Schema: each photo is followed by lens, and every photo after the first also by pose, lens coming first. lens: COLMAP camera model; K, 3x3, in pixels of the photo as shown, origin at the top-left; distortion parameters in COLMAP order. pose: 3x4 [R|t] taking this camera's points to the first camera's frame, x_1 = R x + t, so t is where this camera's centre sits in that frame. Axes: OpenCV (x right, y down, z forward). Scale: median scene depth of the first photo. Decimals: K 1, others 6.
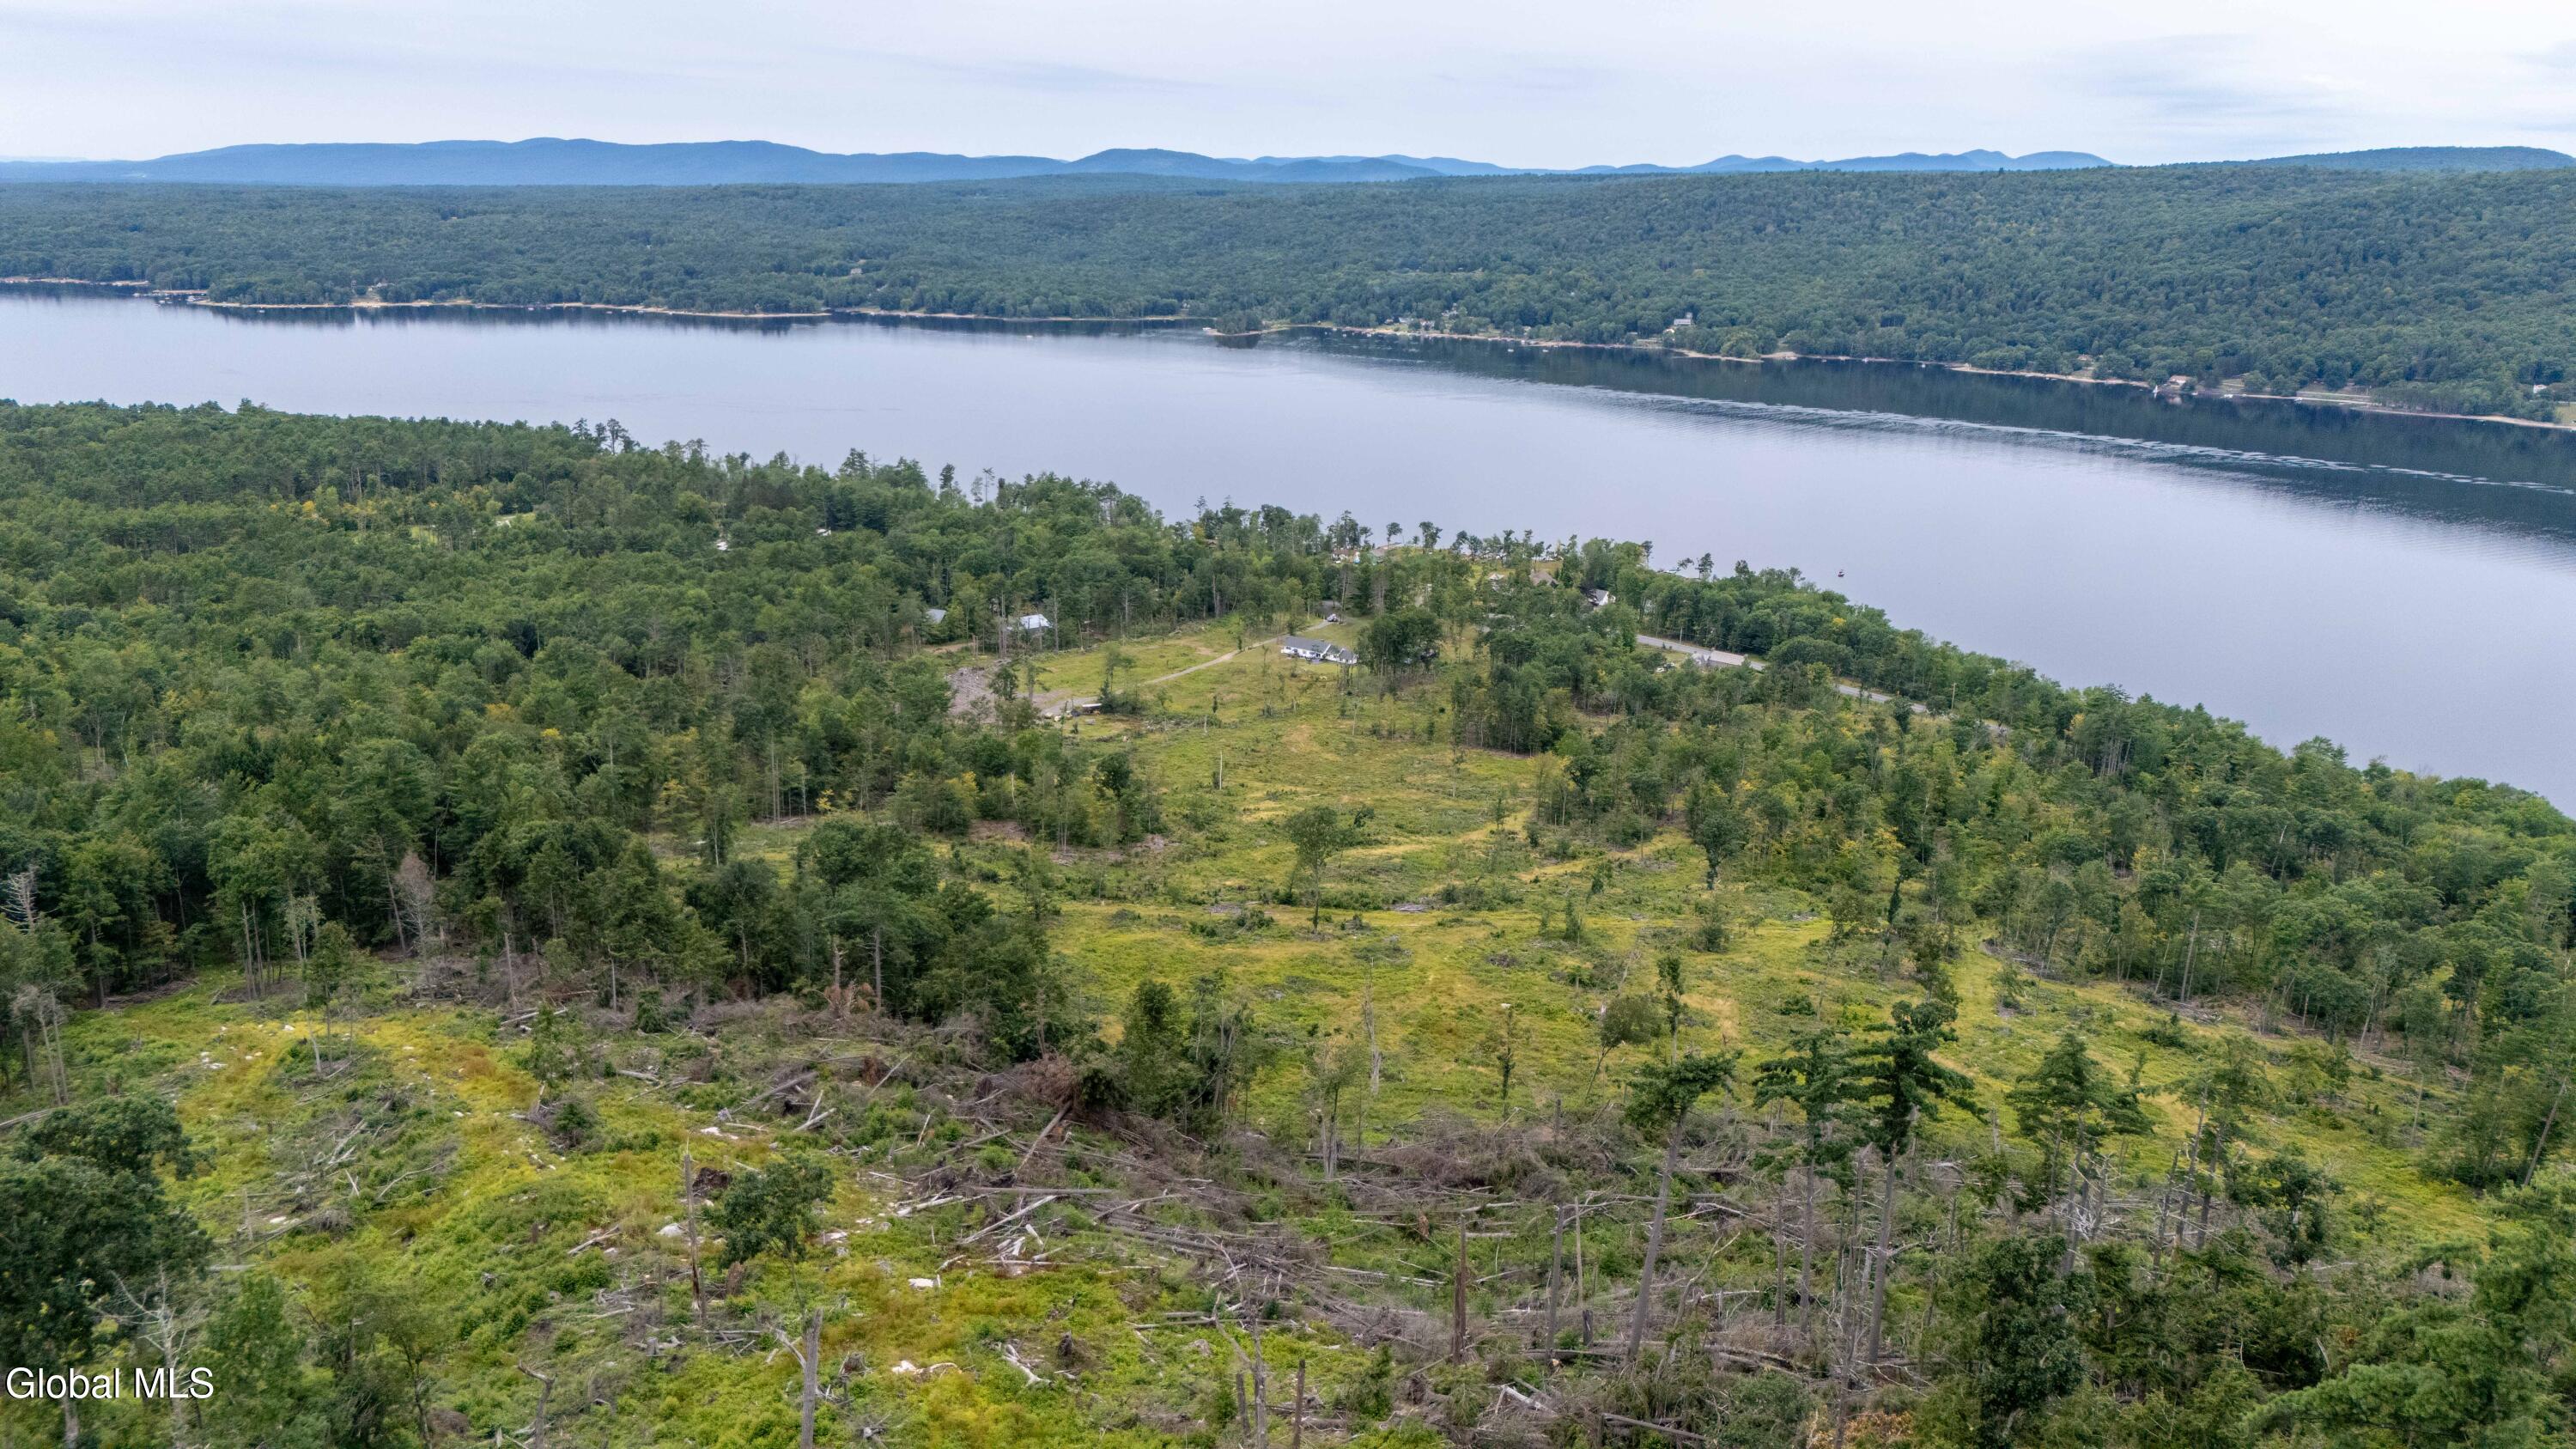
lens RADIAL K [[1886.7, 0, 1286.9], [0, 1886.7, 728.6], [0, 0, 1]] dist [0.062660, -0.057296]
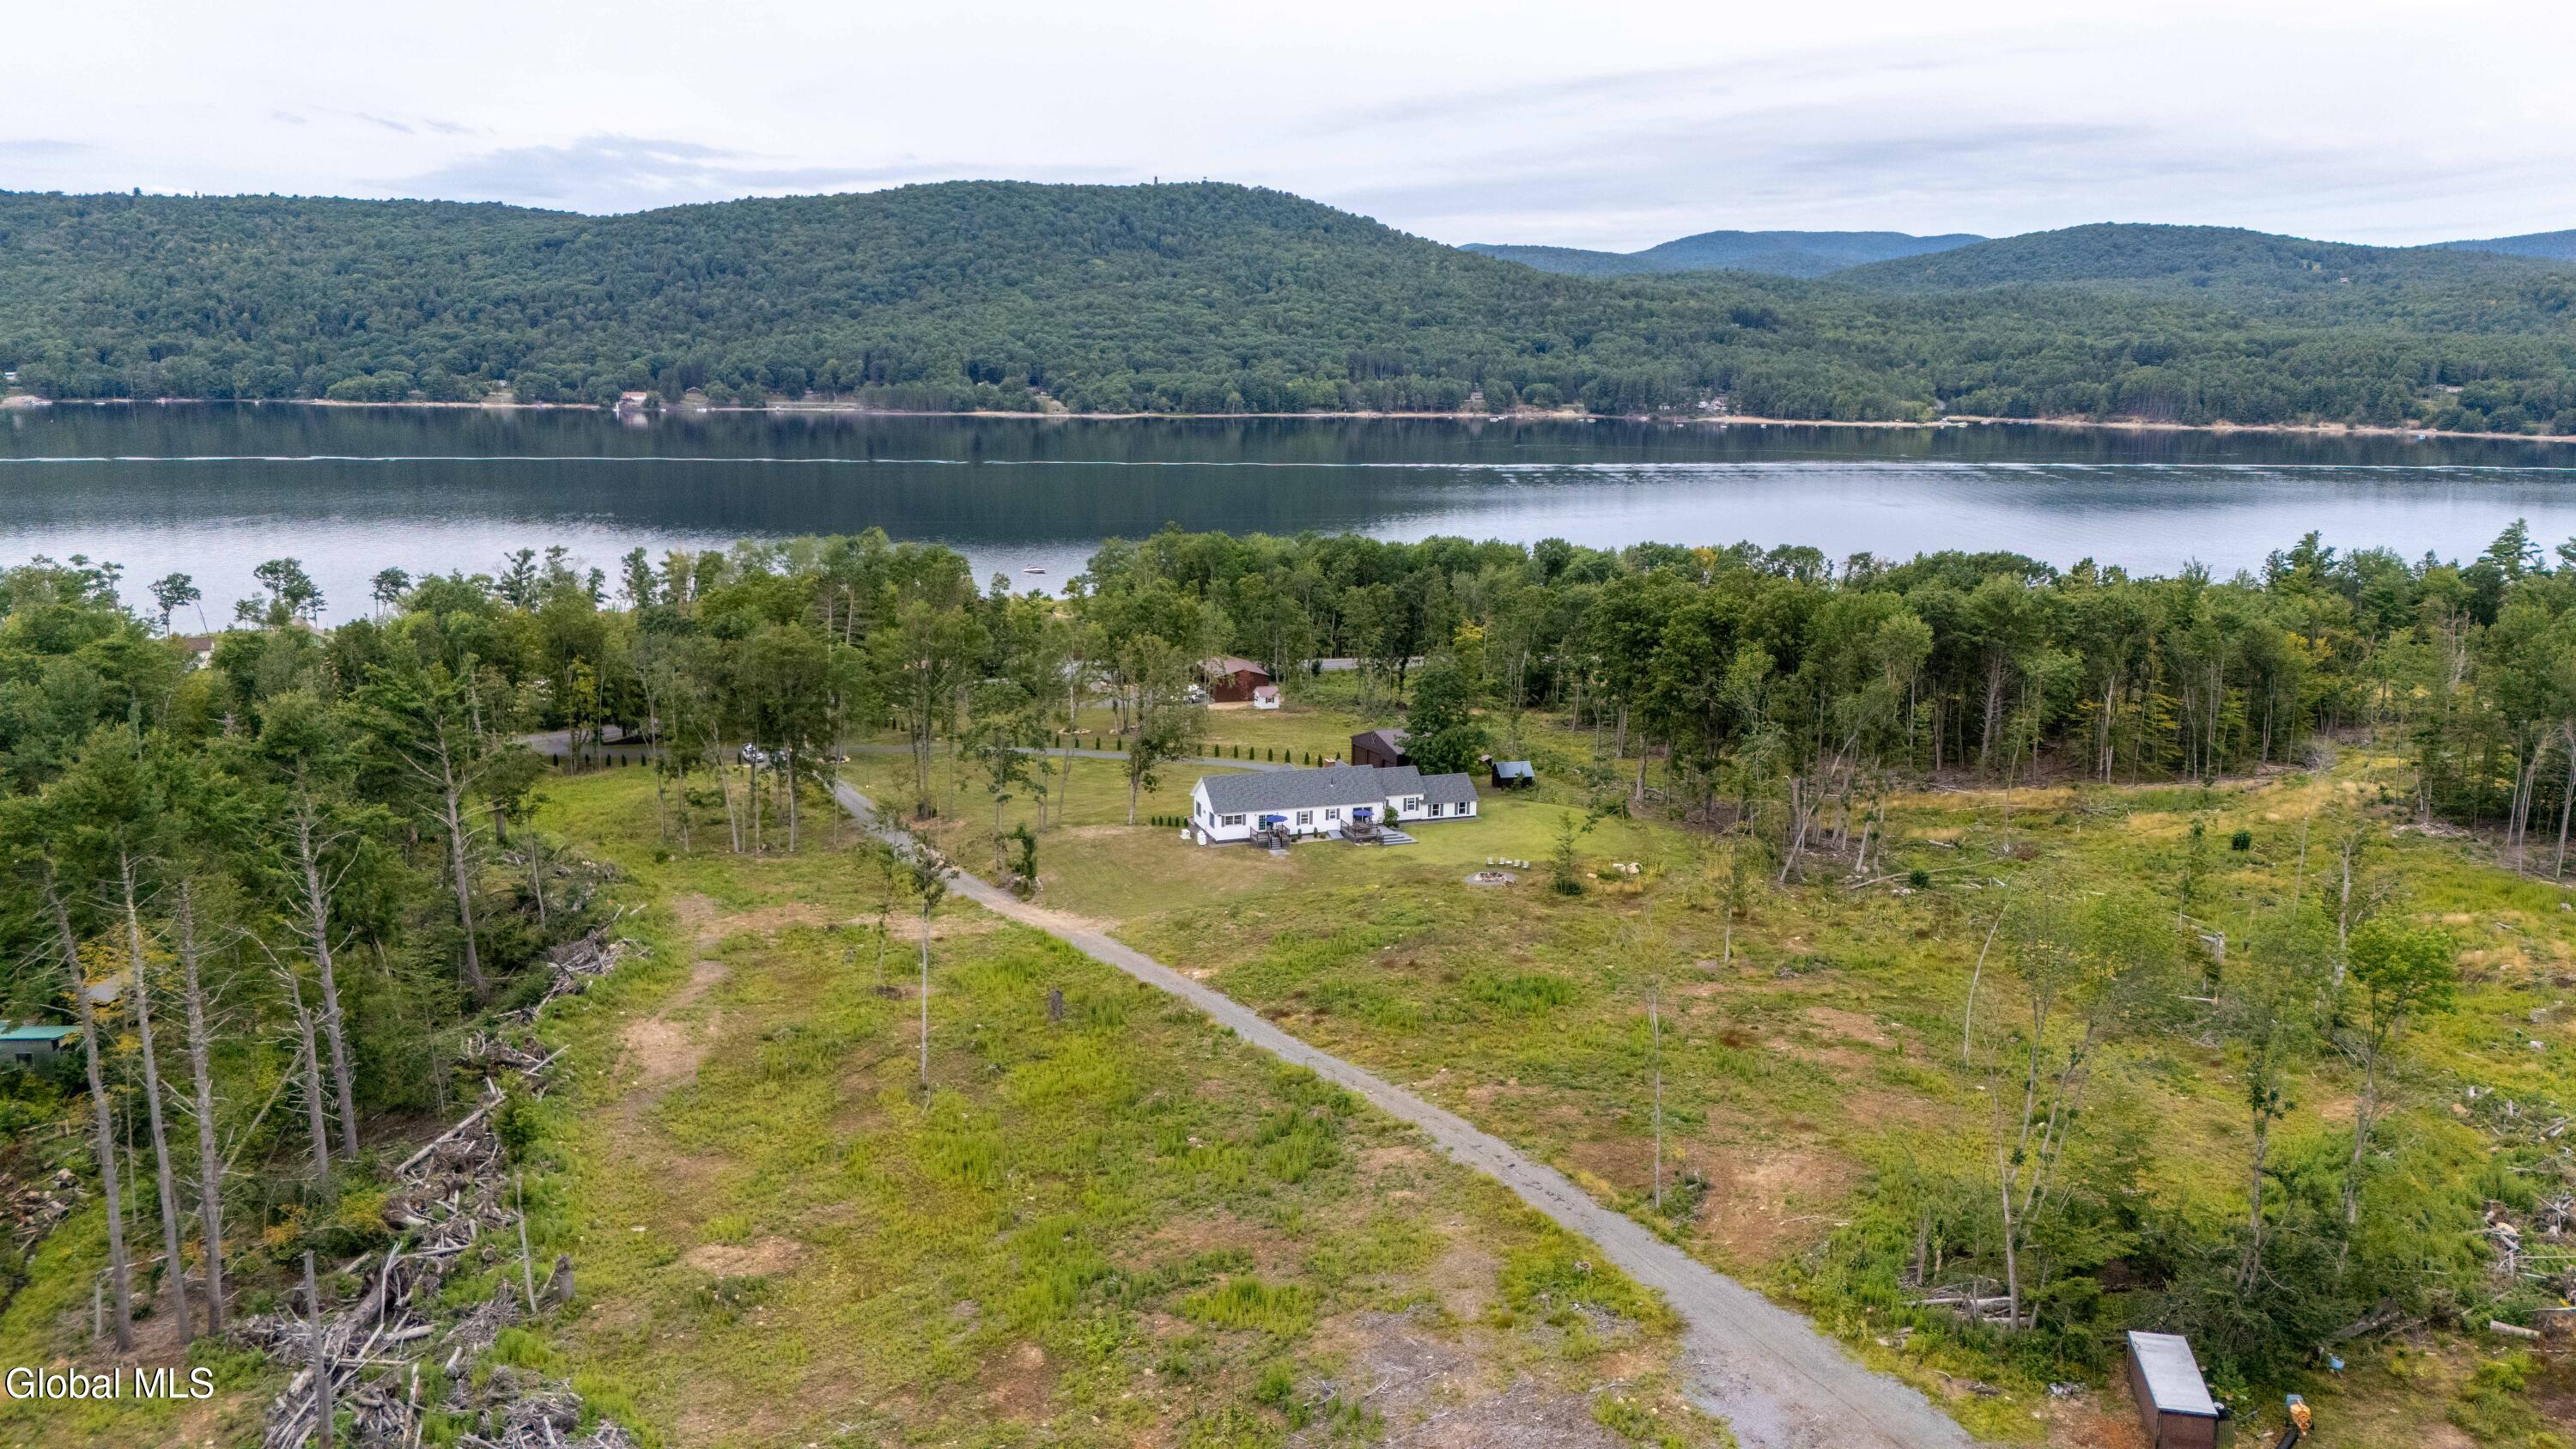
lens RADIAL K [[1886.7, 0, 1285.8], [0, 1886.7, 731.8], [0, 0, 1]] dist [0.062660, -0.057296]
pose [[0.549421, -0.179316, 0.816078, -0.151051], [0.227044, 0.971990, 0.060718, -0.049373], [-0.804107, 0.151926, 0.574744, 0.595308]]
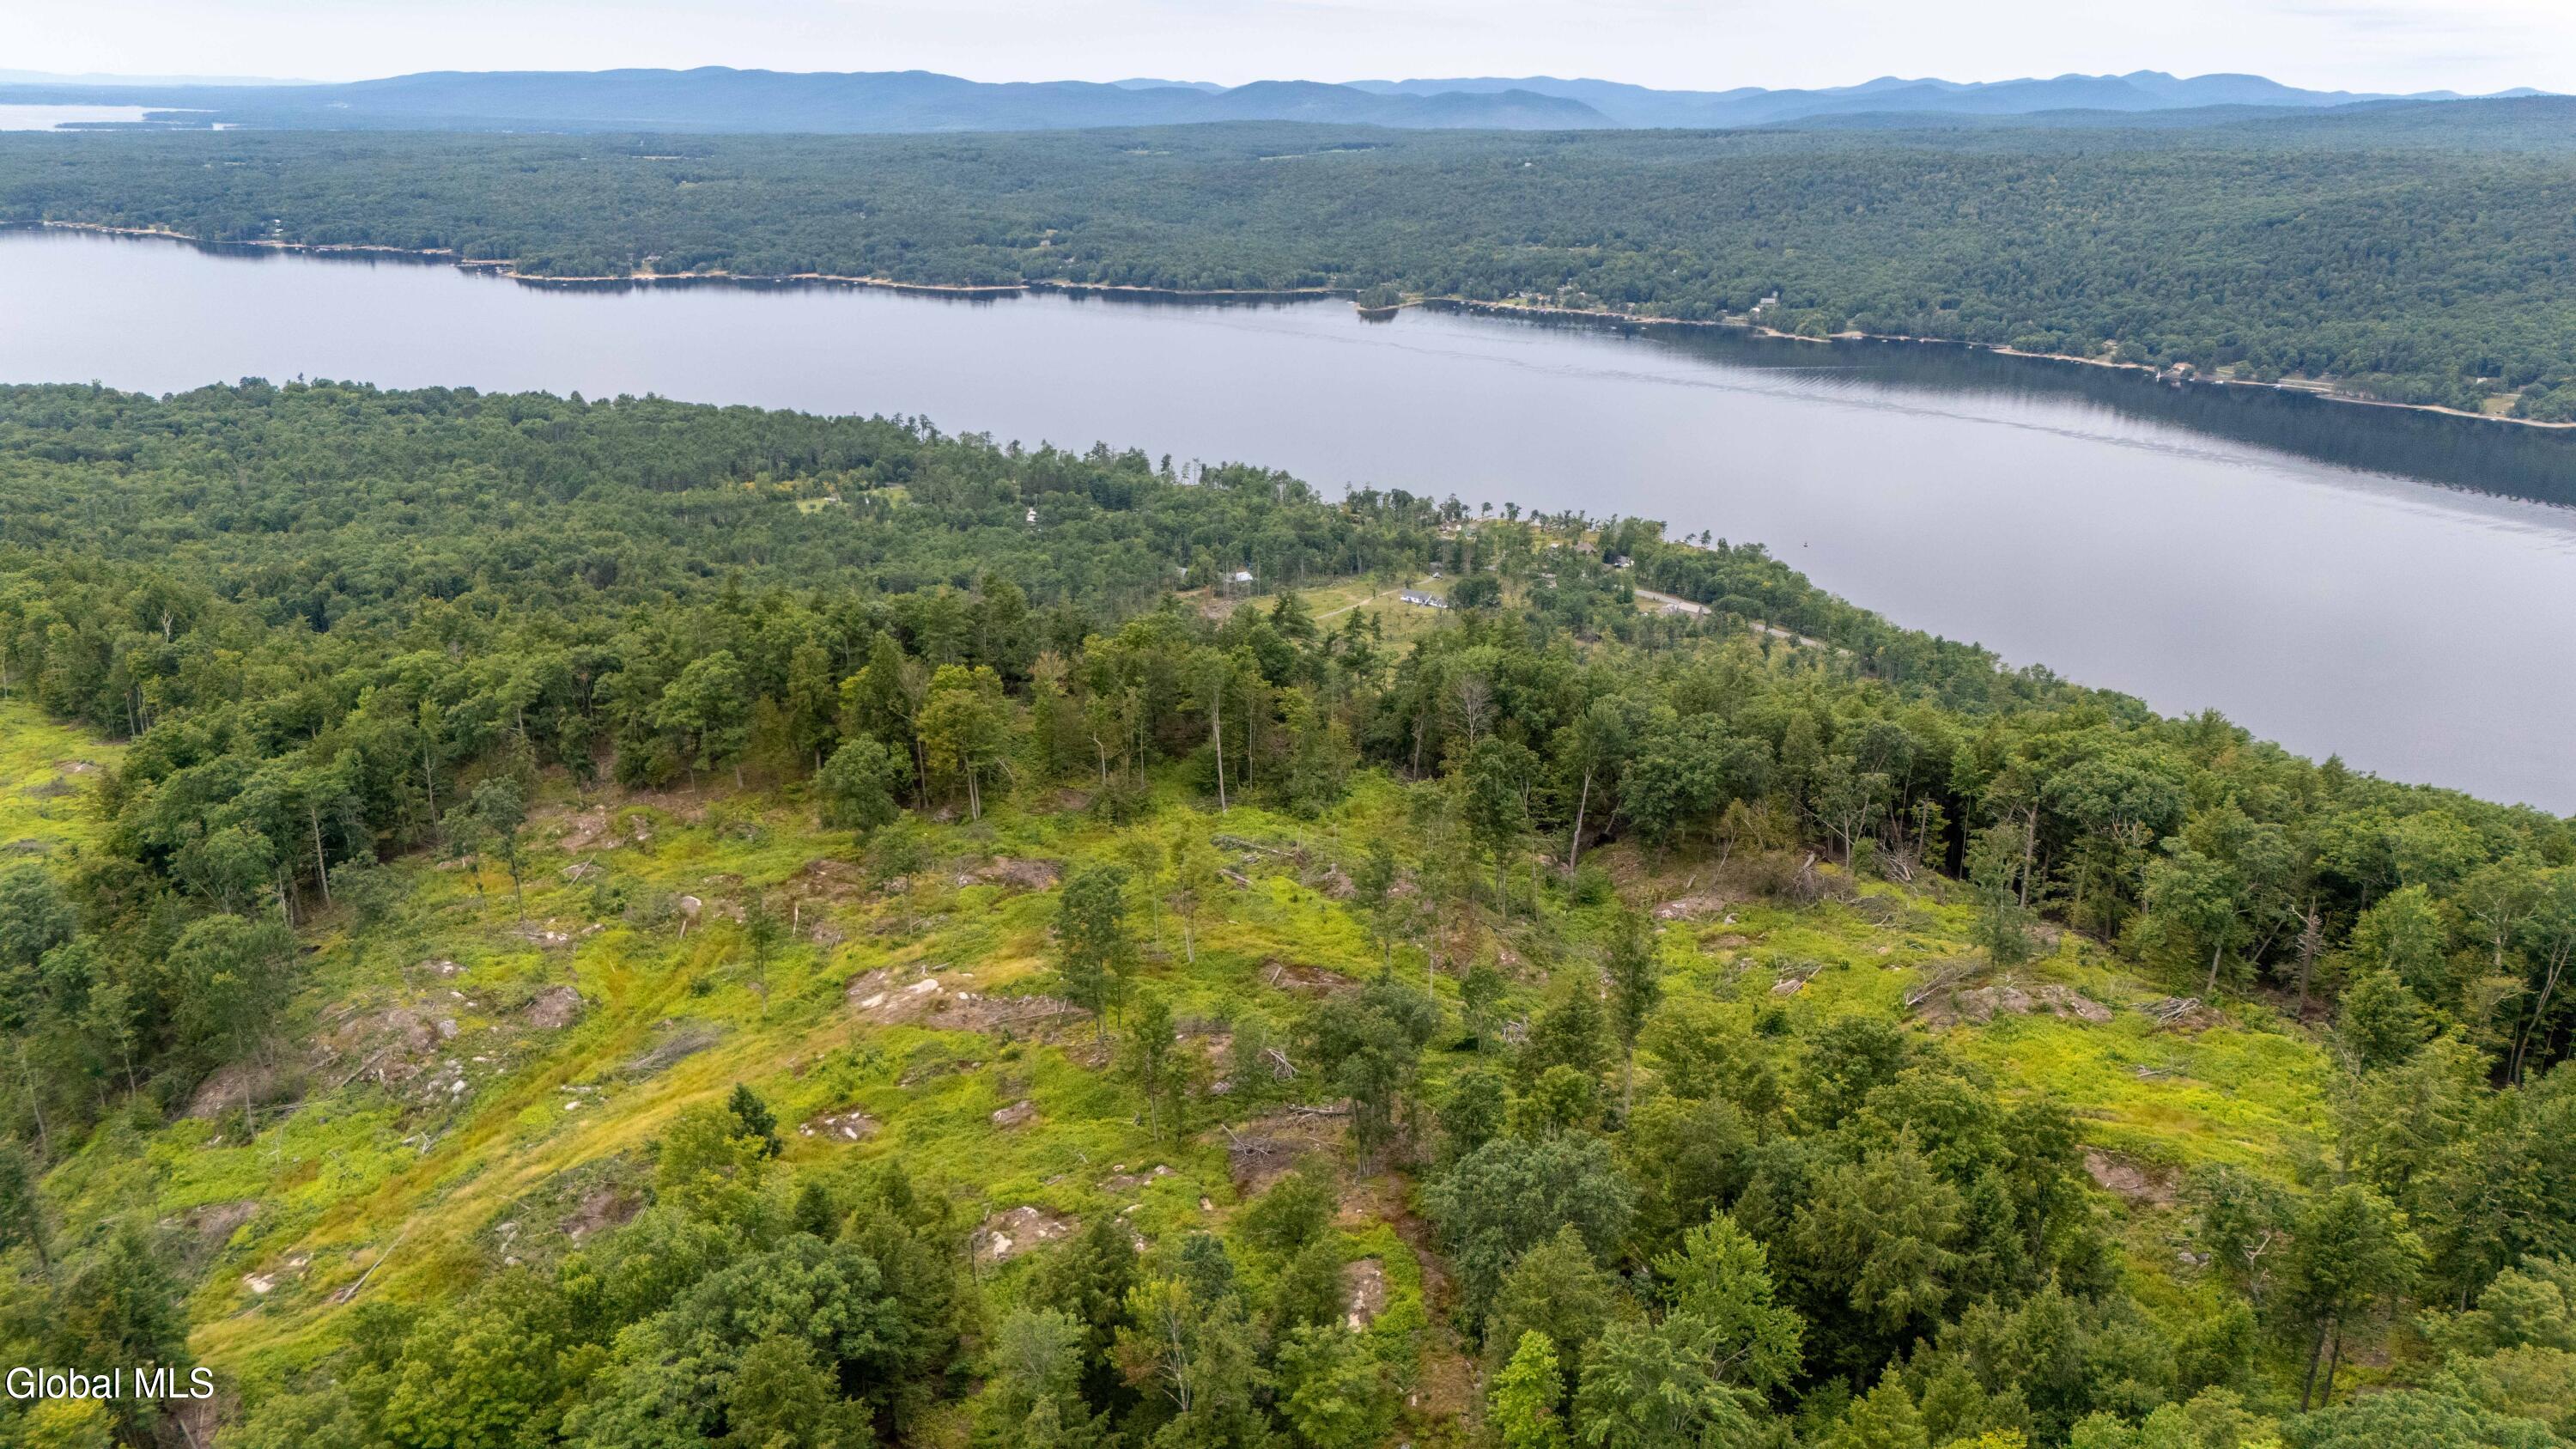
lens RADIAL K [[1886.7, 0, 1283.0], [0, 1886.7, 729.0], [0, 0, 1]] dist [0.062660, -0.057296]
pose [[0.997243, 0.022352, -0.070764, 0.009185], [-0.019414, 0.998932, 0.041939, 0.002521], [0.071626, -0.040449, 0.996611, -0.412864]]
